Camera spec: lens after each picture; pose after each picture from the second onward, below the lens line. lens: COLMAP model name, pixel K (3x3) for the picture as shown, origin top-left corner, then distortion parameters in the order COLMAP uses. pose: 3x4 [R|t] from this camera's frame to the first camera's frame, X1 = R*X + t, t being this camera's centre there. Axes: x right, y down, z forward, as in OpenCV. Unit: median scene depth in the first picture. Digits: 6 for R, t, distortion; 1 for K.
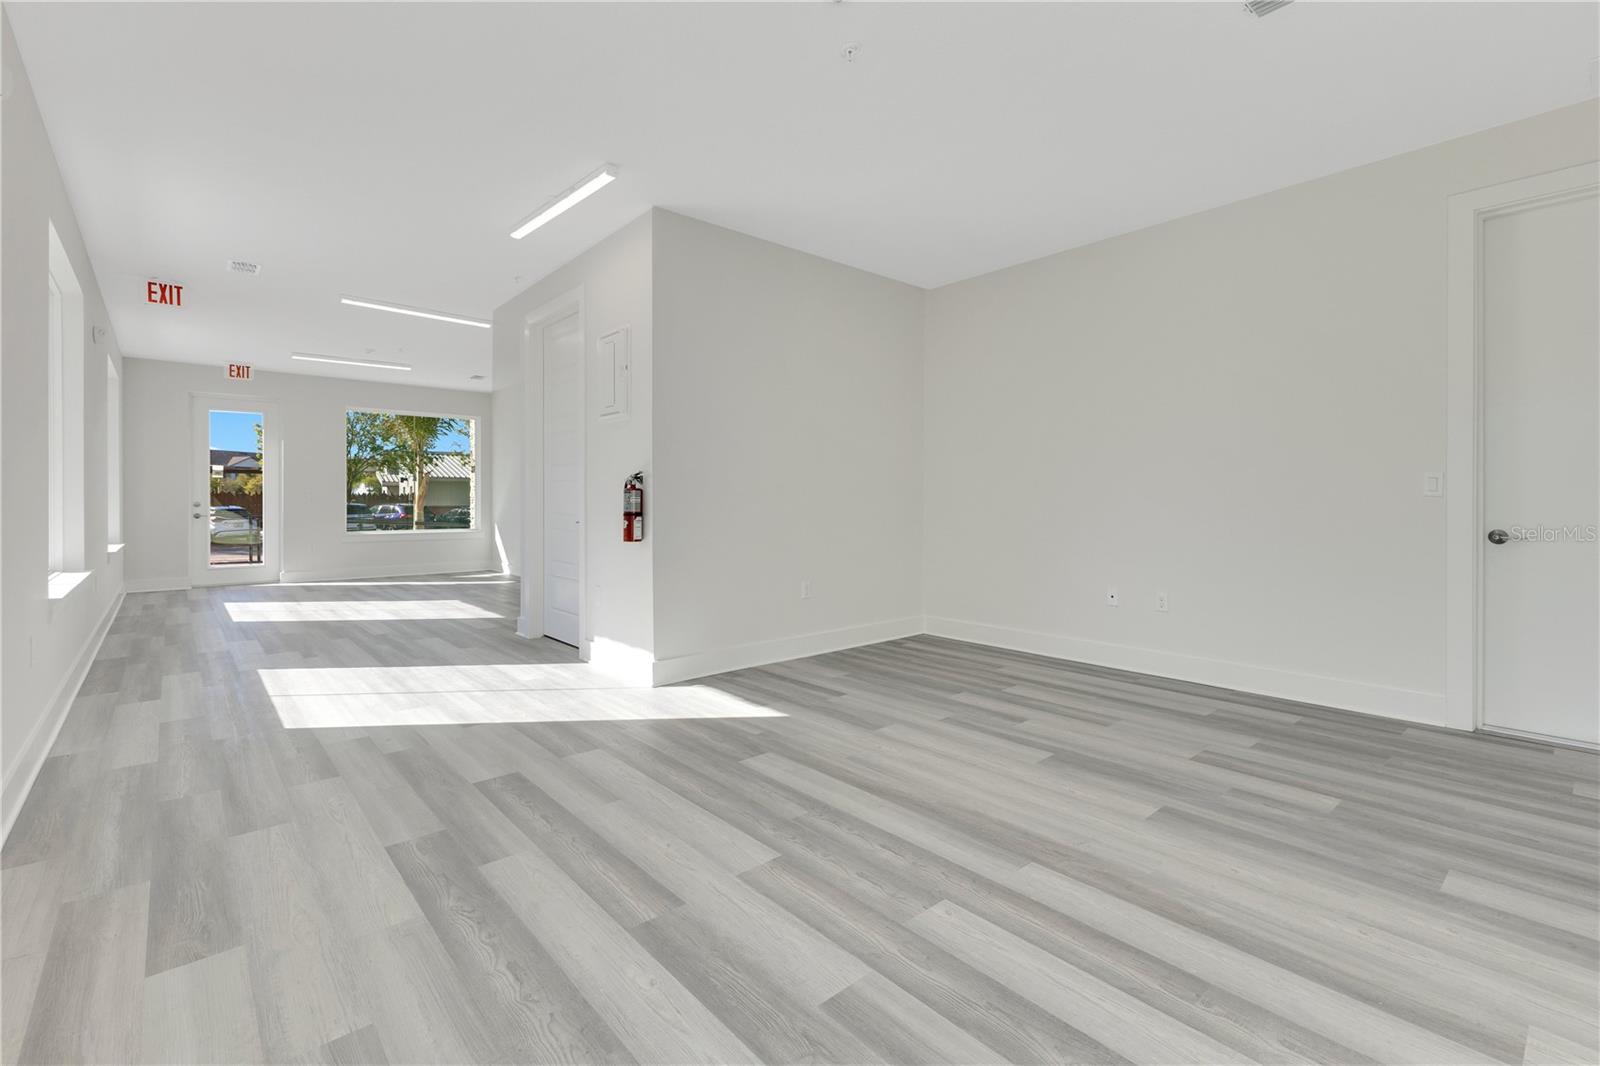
lens RADIAL K [[710.1, 0, 802.5], [0, 710.1, 504.5], [0, 0, 1]] dist [0.028484, 0.000196]
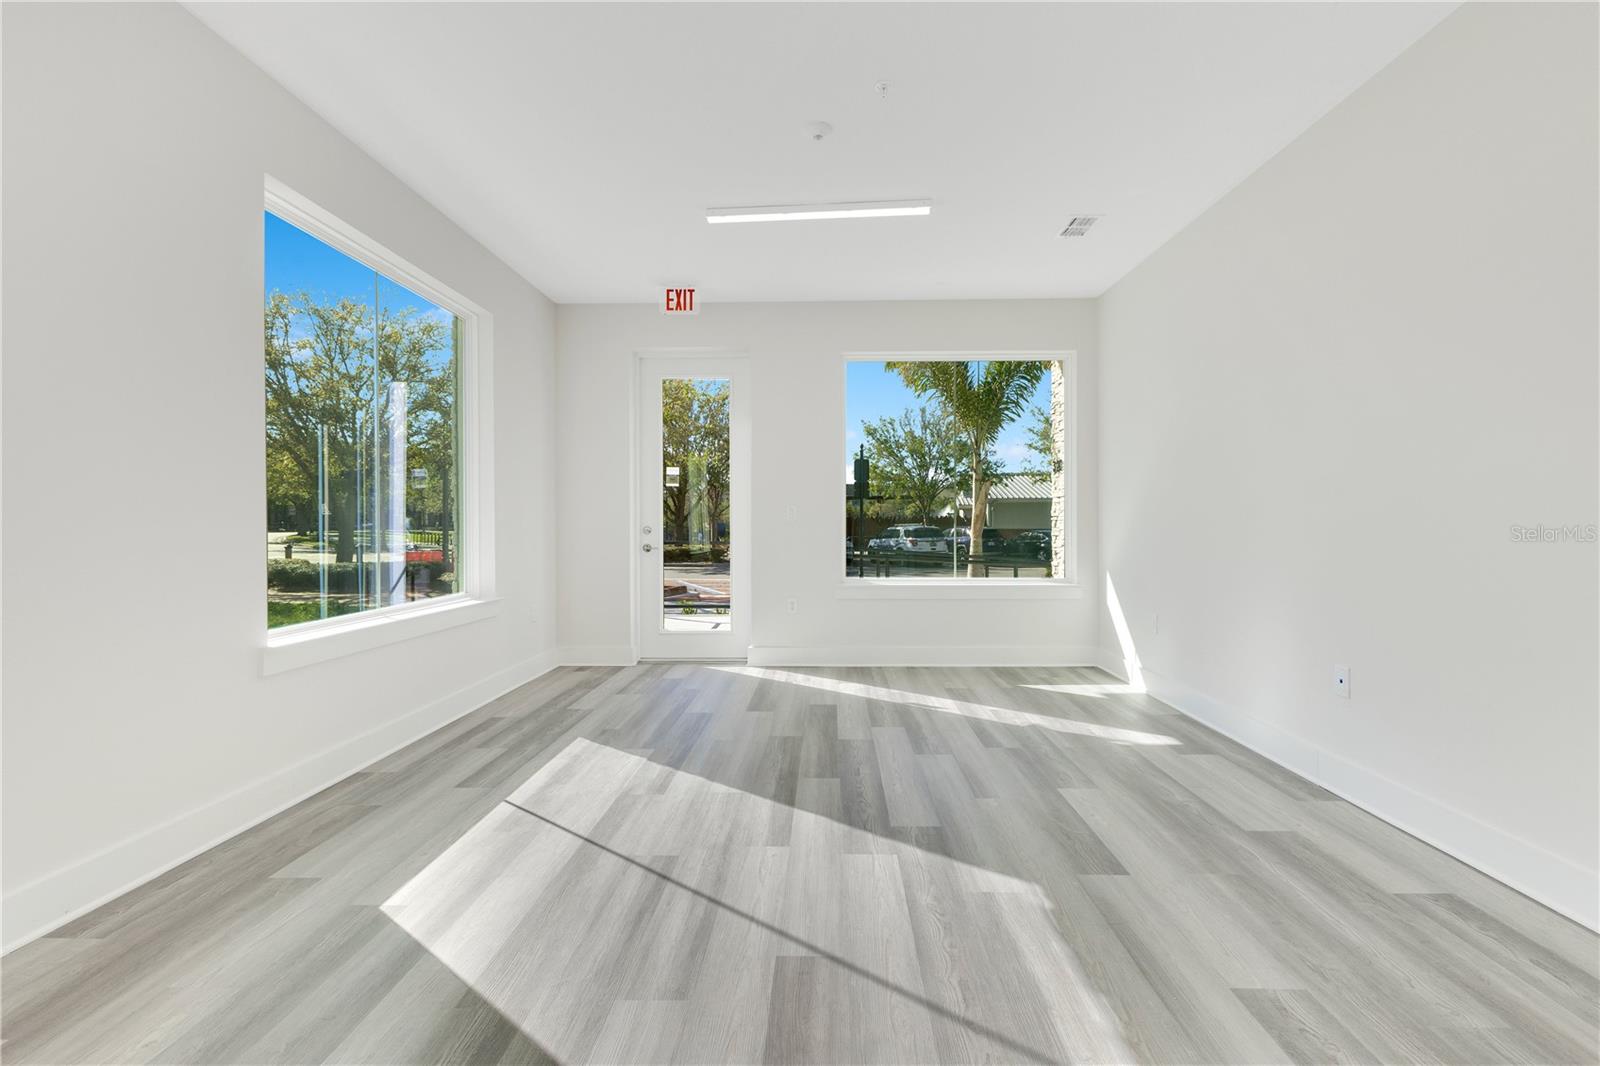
lens RADIAL K [[683.3, 0, 800.0], [0, 683.3, 533.0], [0, 0, 1]] dist [-0.007924, 0.000342]
pose [[0.717991, 0.004960, -0.696035, -0.204224], [0.000991, 0.999966, 0.008148, -0.001262], [0.696052, -0.006540, 0.717962, 0.417513]]
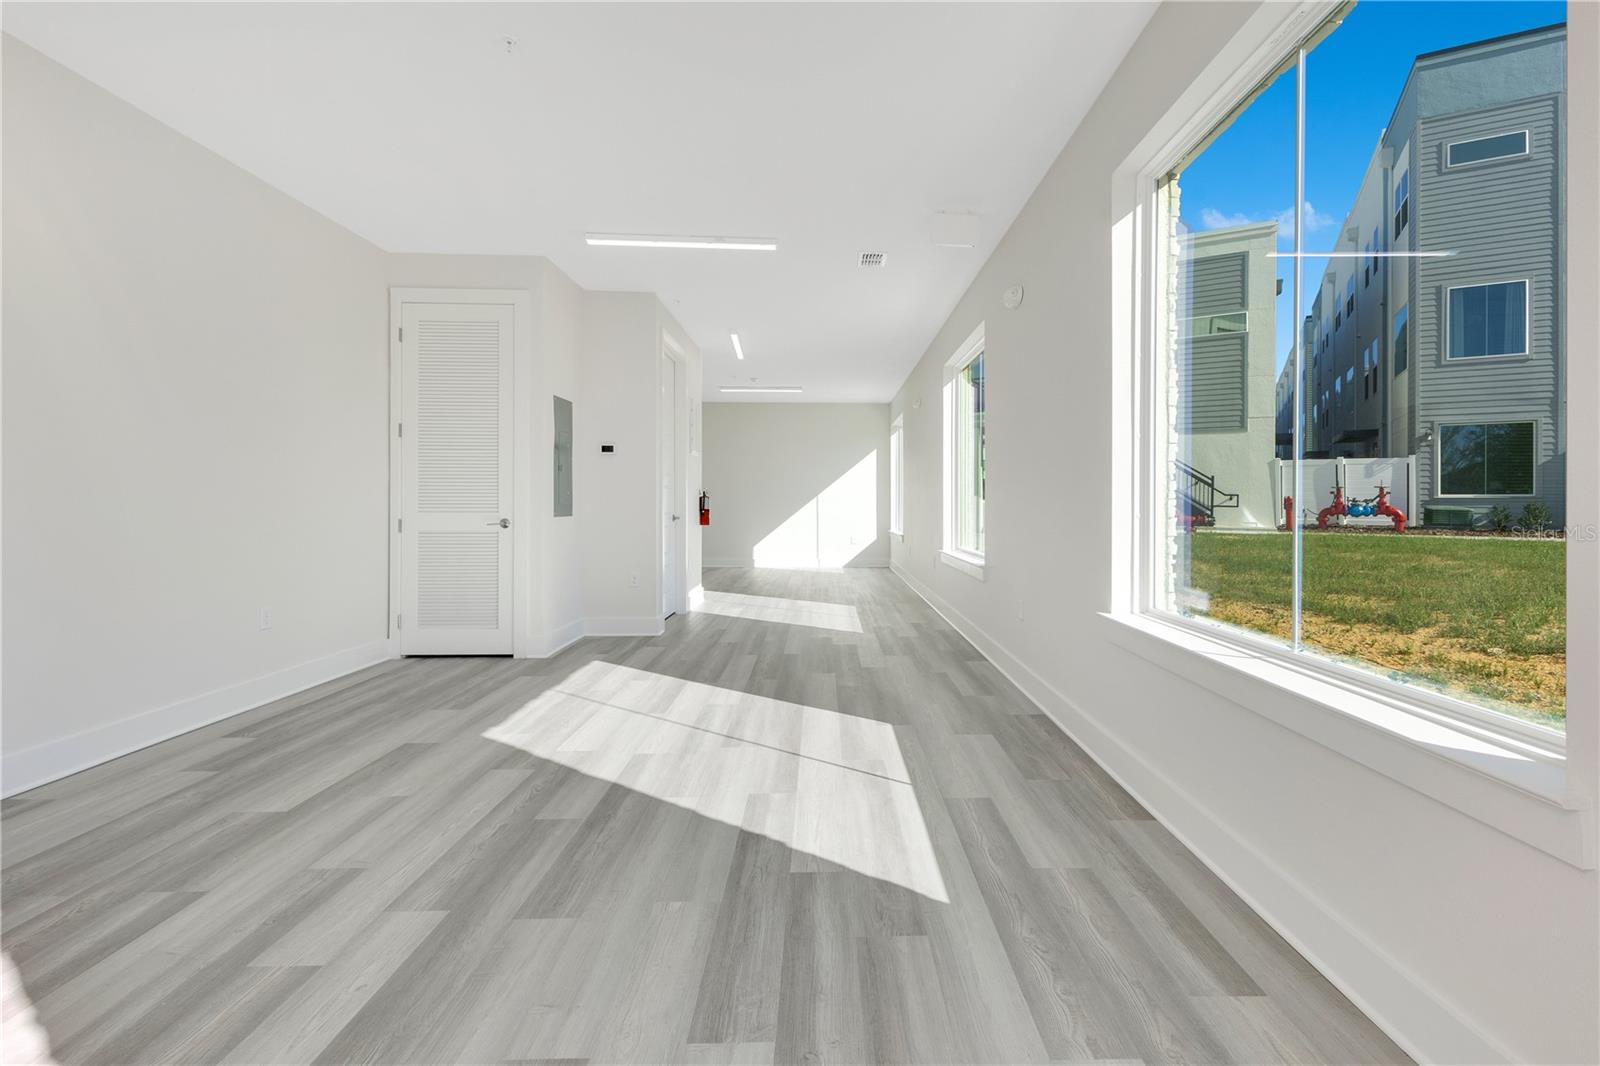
lens RADIAL K [[722.5, 0, 840.8], [0, 722.5, 501.6], [0, 0, 1]] dist [0.003361, 0.000195]
pose [[-0.762214, -0.001784, 0.647323, -0.531065], [-0.001187, 0.999998, 0.001358, -0.002470], [-0.647324, 0.000266, -0.762215, 0.676732]]
